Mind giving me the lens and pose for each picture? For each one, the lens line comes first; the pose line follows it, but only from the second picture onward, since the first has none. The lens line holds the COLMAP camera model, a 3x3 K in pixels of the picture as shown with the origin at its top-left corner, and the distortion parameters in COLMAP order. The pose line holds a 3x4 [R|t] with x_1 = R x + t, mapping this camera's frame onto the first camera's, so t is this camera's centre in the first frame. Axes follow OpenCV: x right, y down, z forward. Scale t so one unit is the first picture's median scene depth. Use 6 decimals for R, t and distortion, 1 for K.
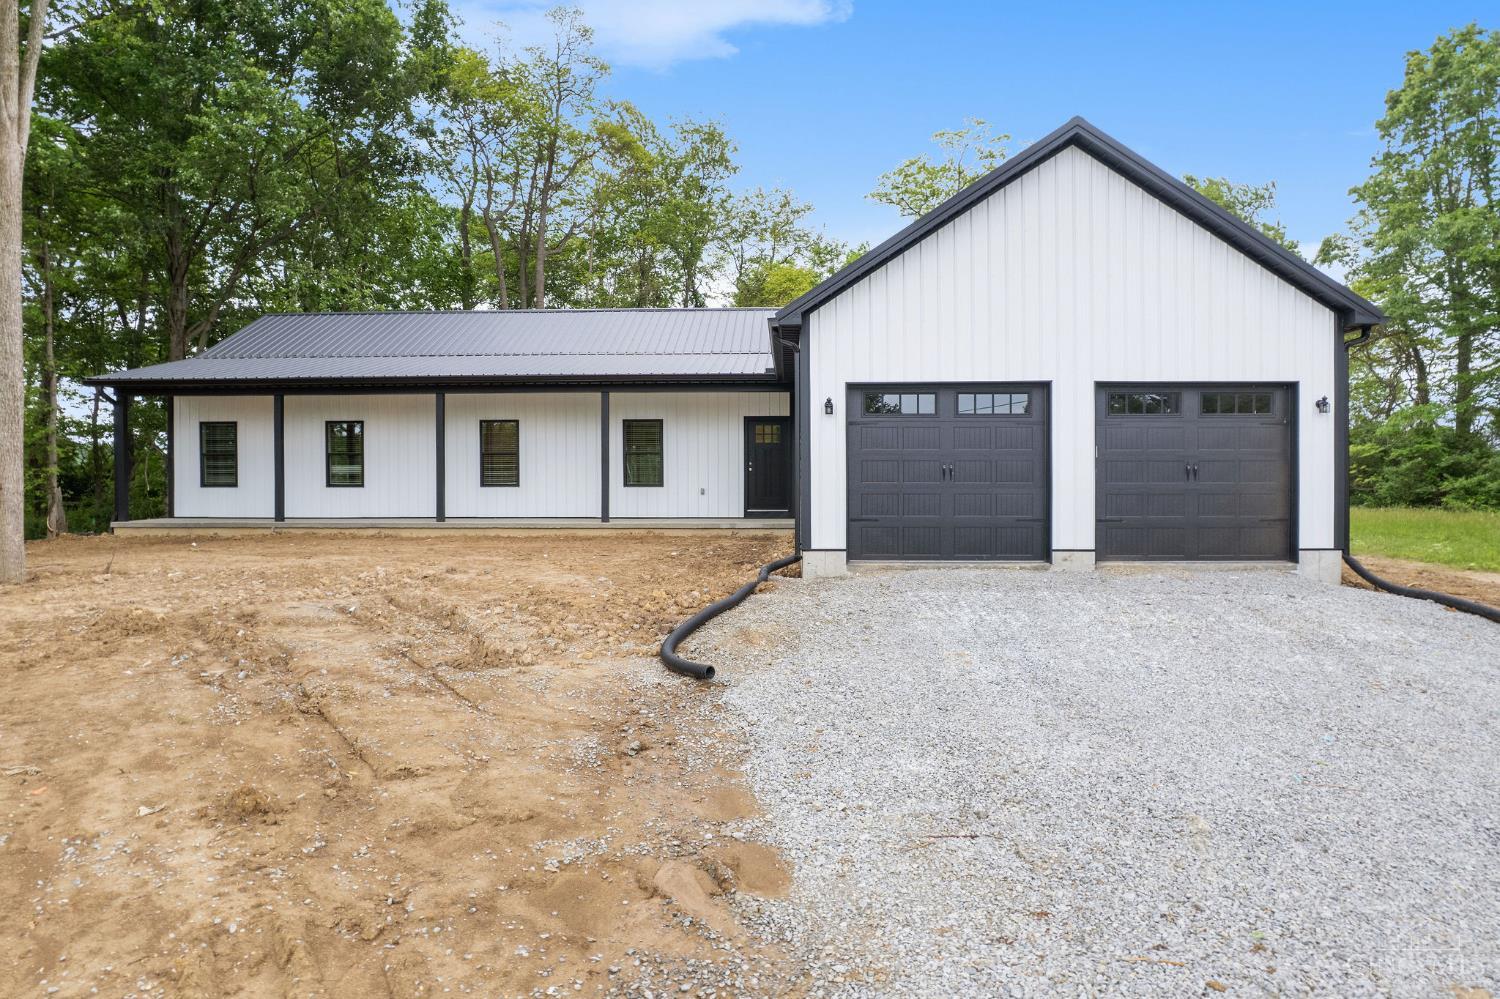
lens RADIAL K [[952.0, 0, 770.4], [0, 952.0, 498.0], [0, 0, 1]] dist [-0.034389, -0.000078]
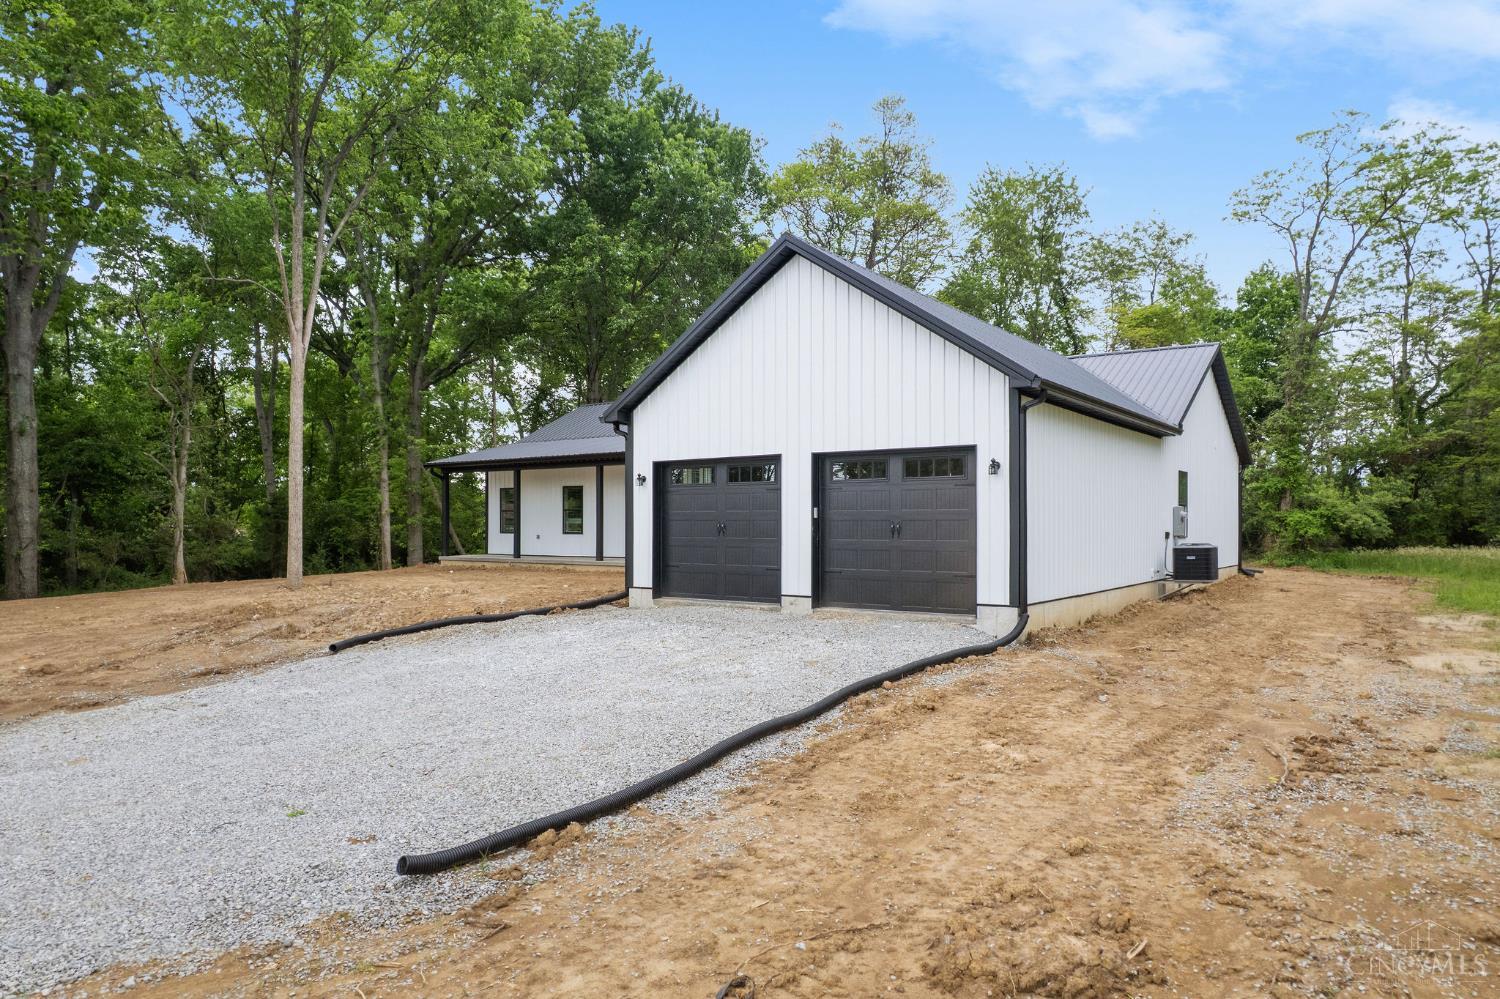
lens RADIAL K [[958.0, 0, 750.1], [0, 958.0, 522.1], [0, 0, 1]] dist [-0.069883, 0.076813]
pose [[0.828671, 0.000410, -0.559736, 0.930835], [-0.011438, 0.999803, -0.016201, -0.017097], [0.559619, 0.019827, 0.828513, -0.024380]]
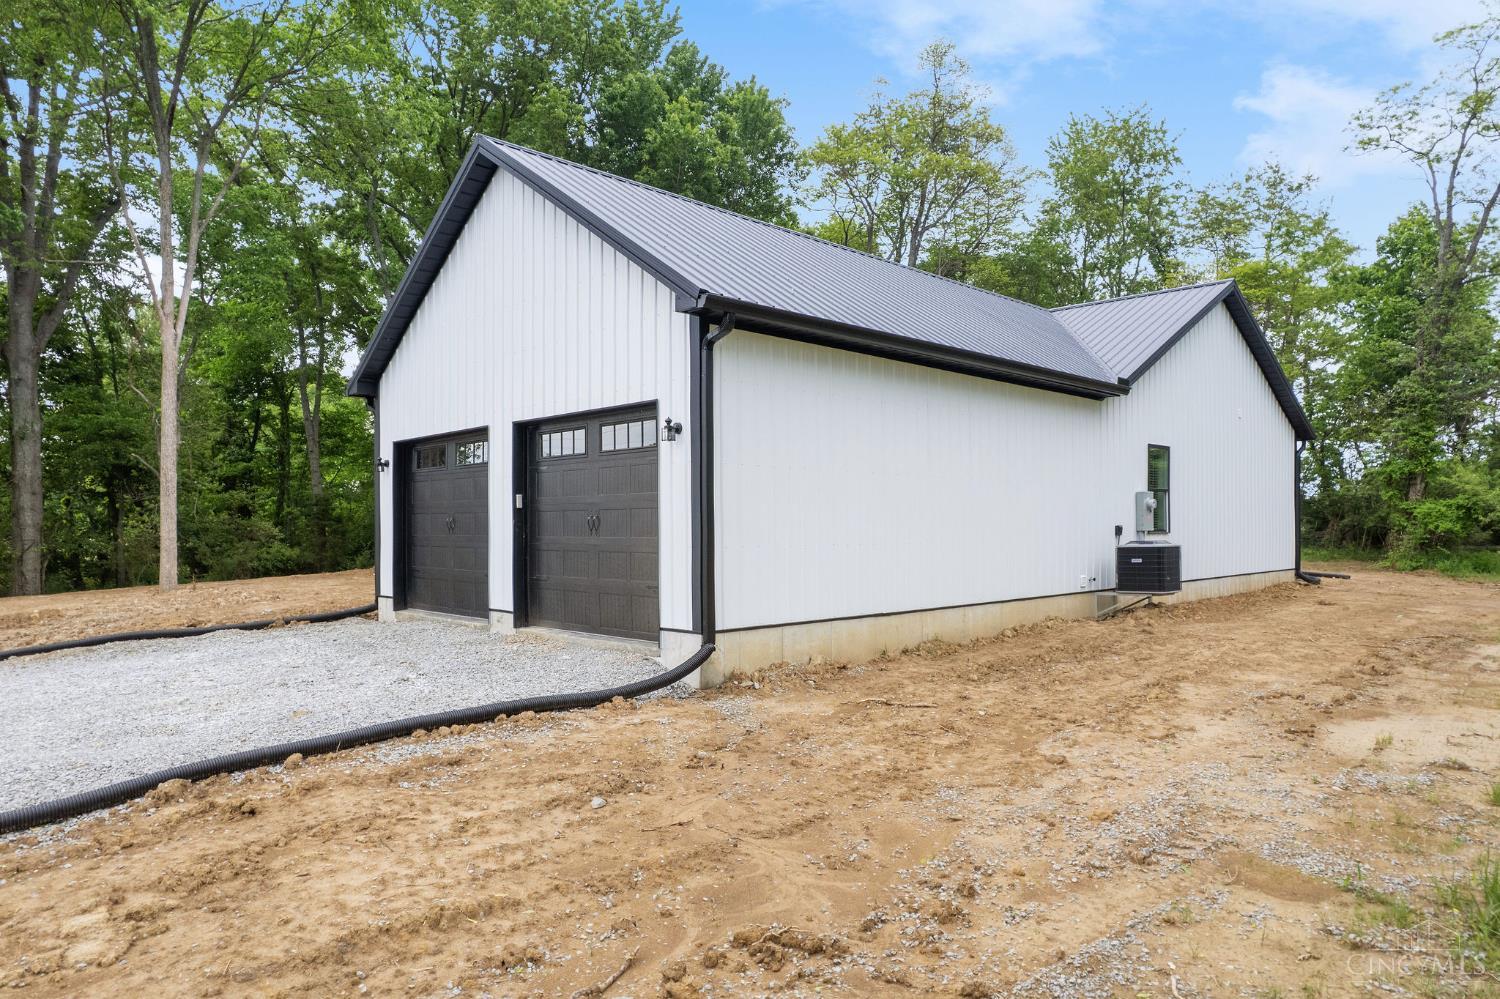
lens RADIAL K [[958.0, 0, 750.1], [0, 958.0, 522.1], [0, 0, 1]] dist [-0.069883, 0.076813]
pose [[0.724006, -0.005271, -0.689774, 1.105784], [-0.007167, 0.999859, -0.015164, -0.017406], [0.689757, 0.015923, 0.723866, 0.499744]]
